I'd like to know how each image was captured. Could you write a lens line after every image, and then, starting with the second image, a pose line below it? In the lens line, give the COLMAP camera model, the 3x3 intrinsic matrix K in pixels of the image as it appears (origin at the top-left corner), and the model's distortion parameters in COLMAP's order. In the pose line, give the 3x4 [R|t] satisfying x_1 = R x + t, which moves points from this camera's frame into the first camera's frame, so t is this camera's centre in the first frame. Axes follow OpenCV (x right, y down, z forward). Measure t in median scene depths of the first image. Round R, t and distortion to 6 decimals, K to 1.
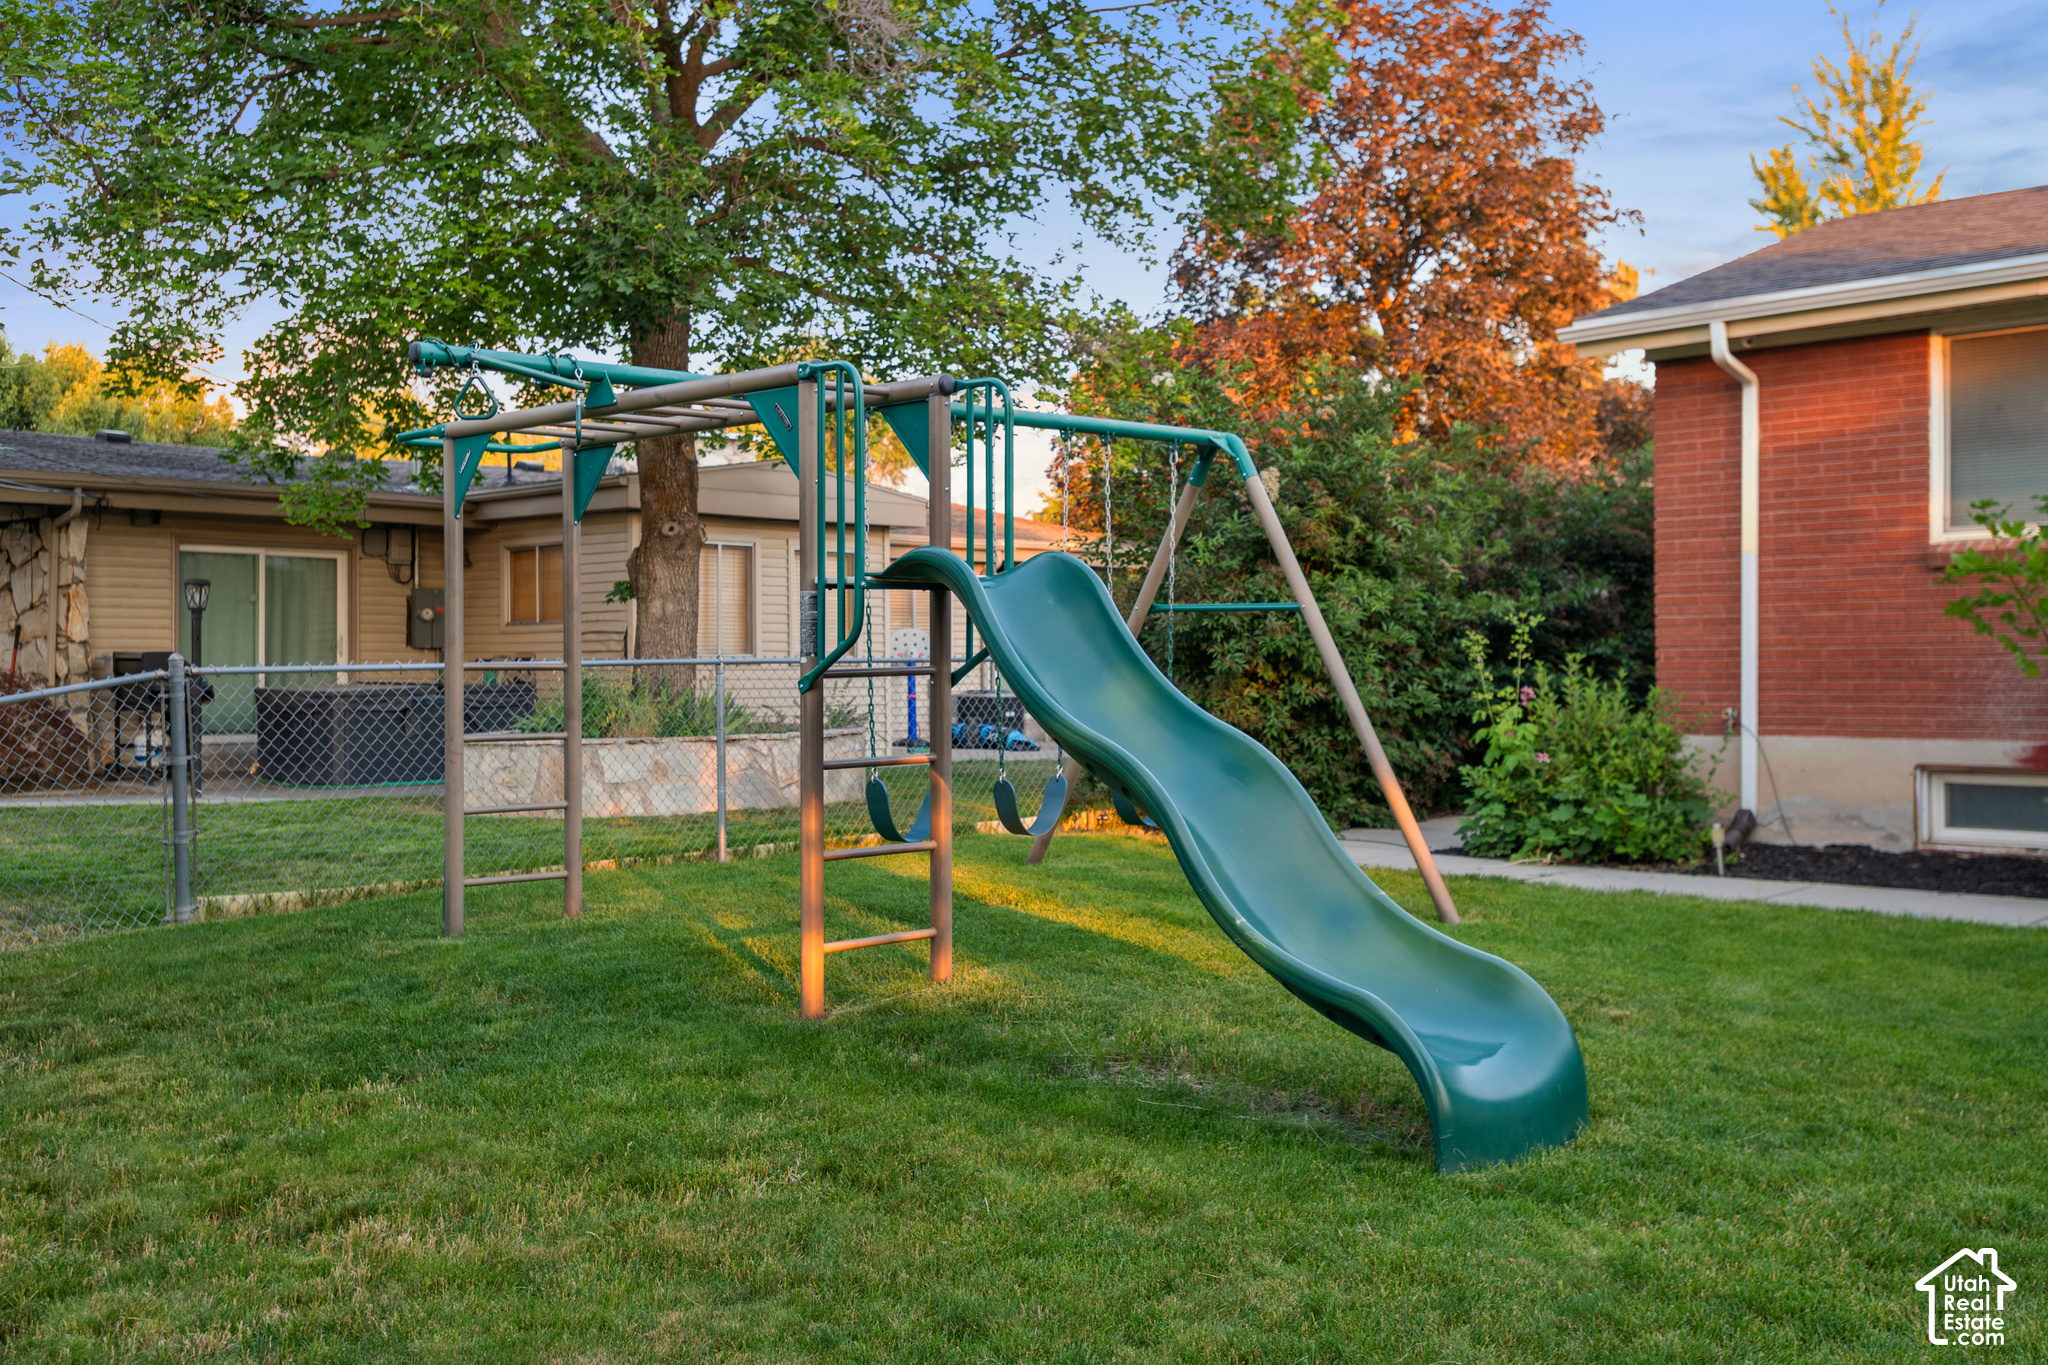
lens RADIAL K [[1995.2, 0, 1024.8], [0, 1995.2, 677.6], [0, 0, 1]] dist [0.018097, 0.000000]
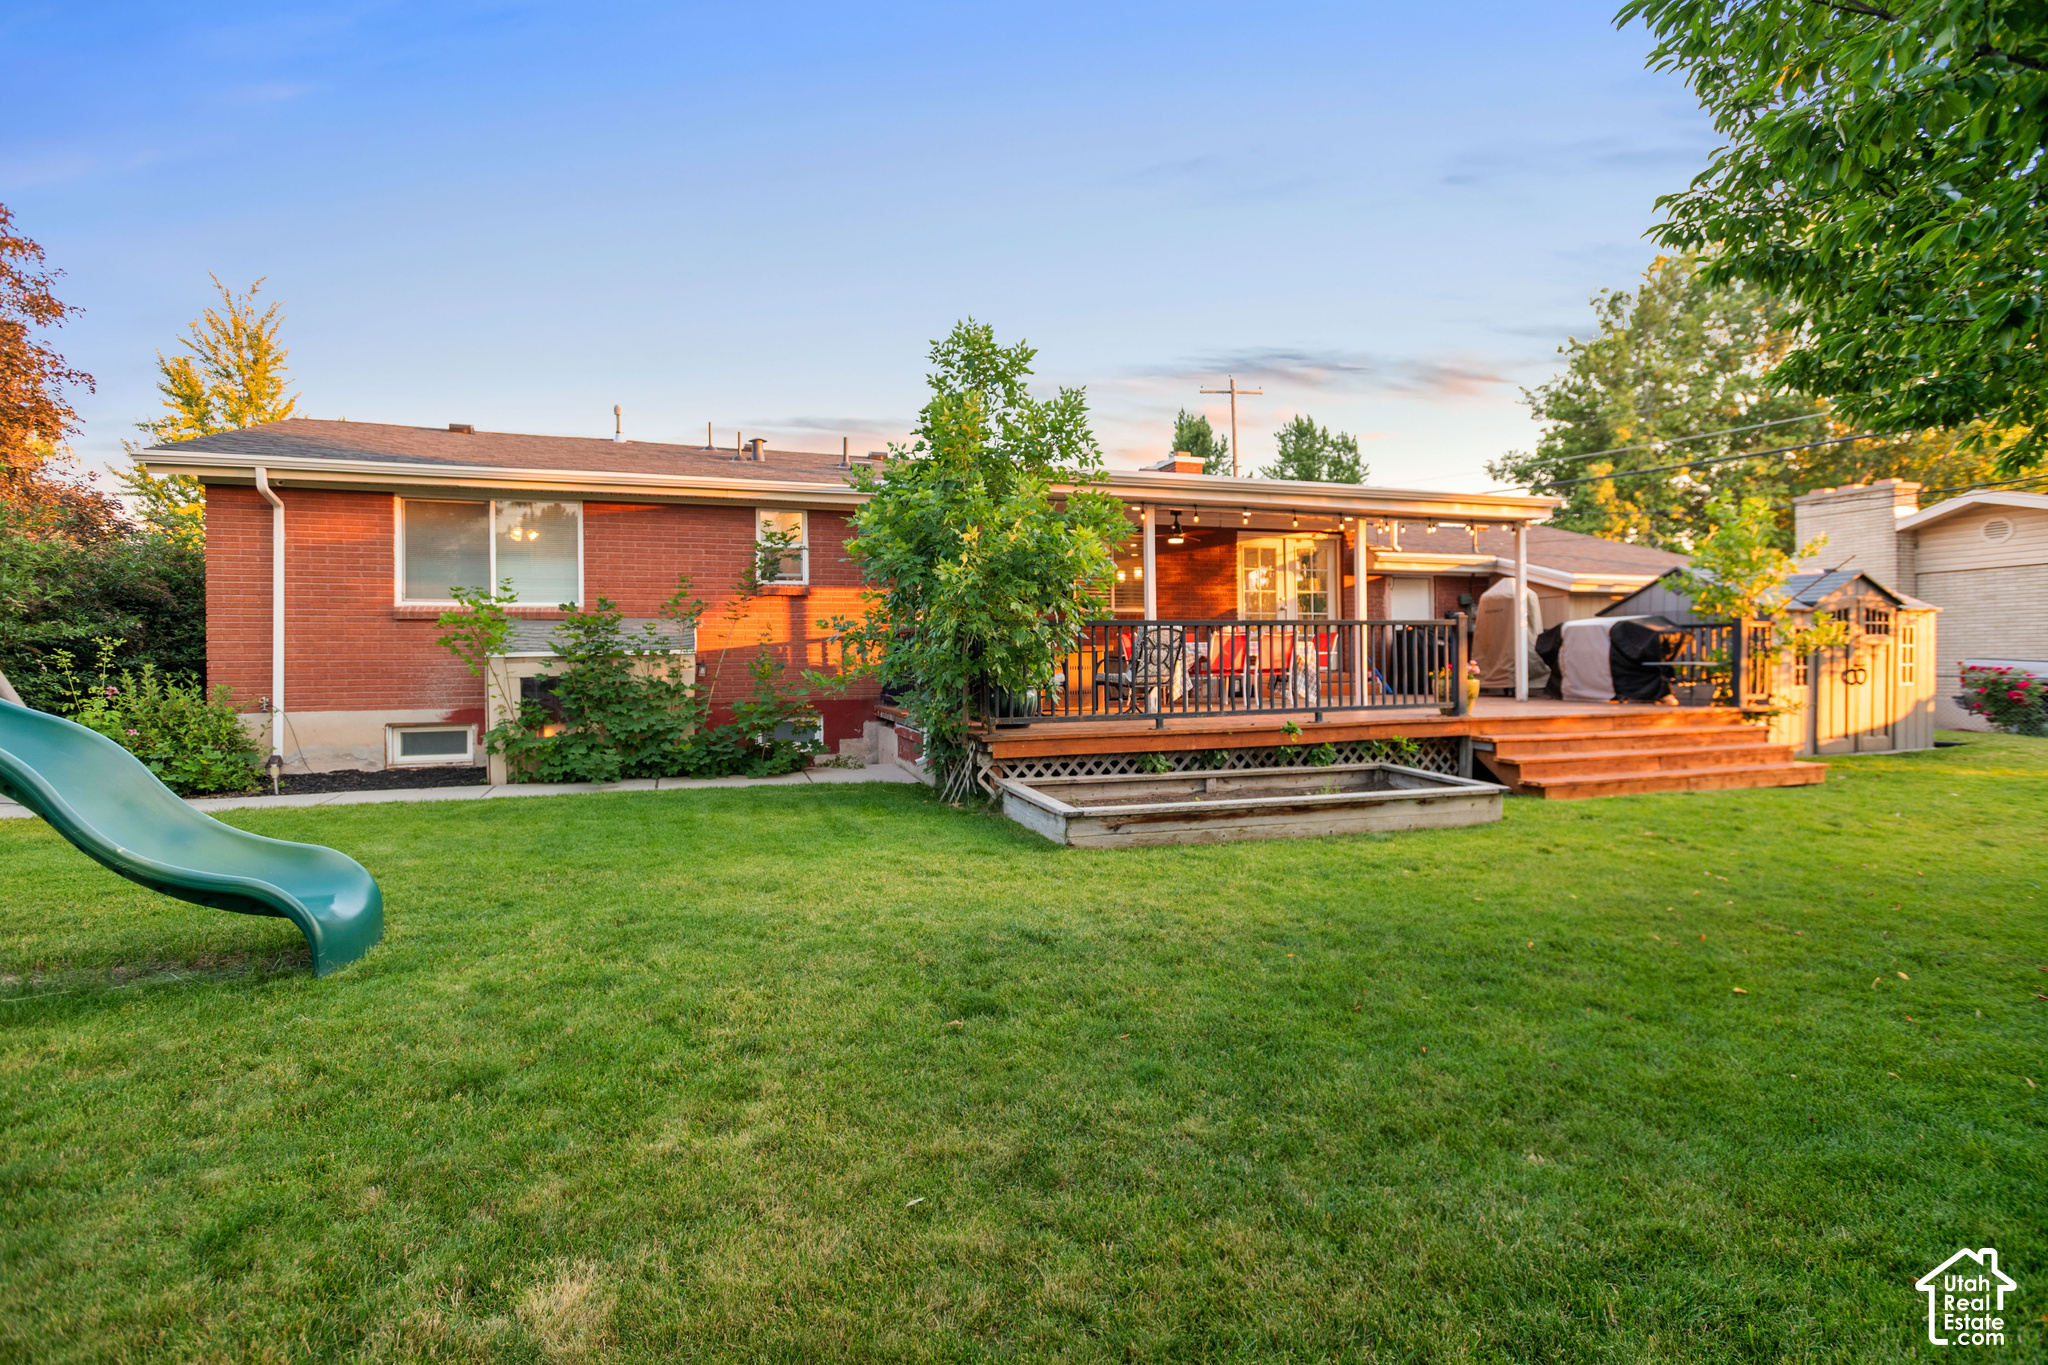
lens RADIAL K [[984.4, 0, 1024.2], [0, 984.4, 679.4], [0, 0, 1]] dist [0.008459, 0.002460]
pose [[0.426389, -0.010732, 0.904476, -0.133006], [0.011429, 0.999914, 0.006476, 0.002633], [-0.904468, 0.007576, 0.426475, 0.061617]]
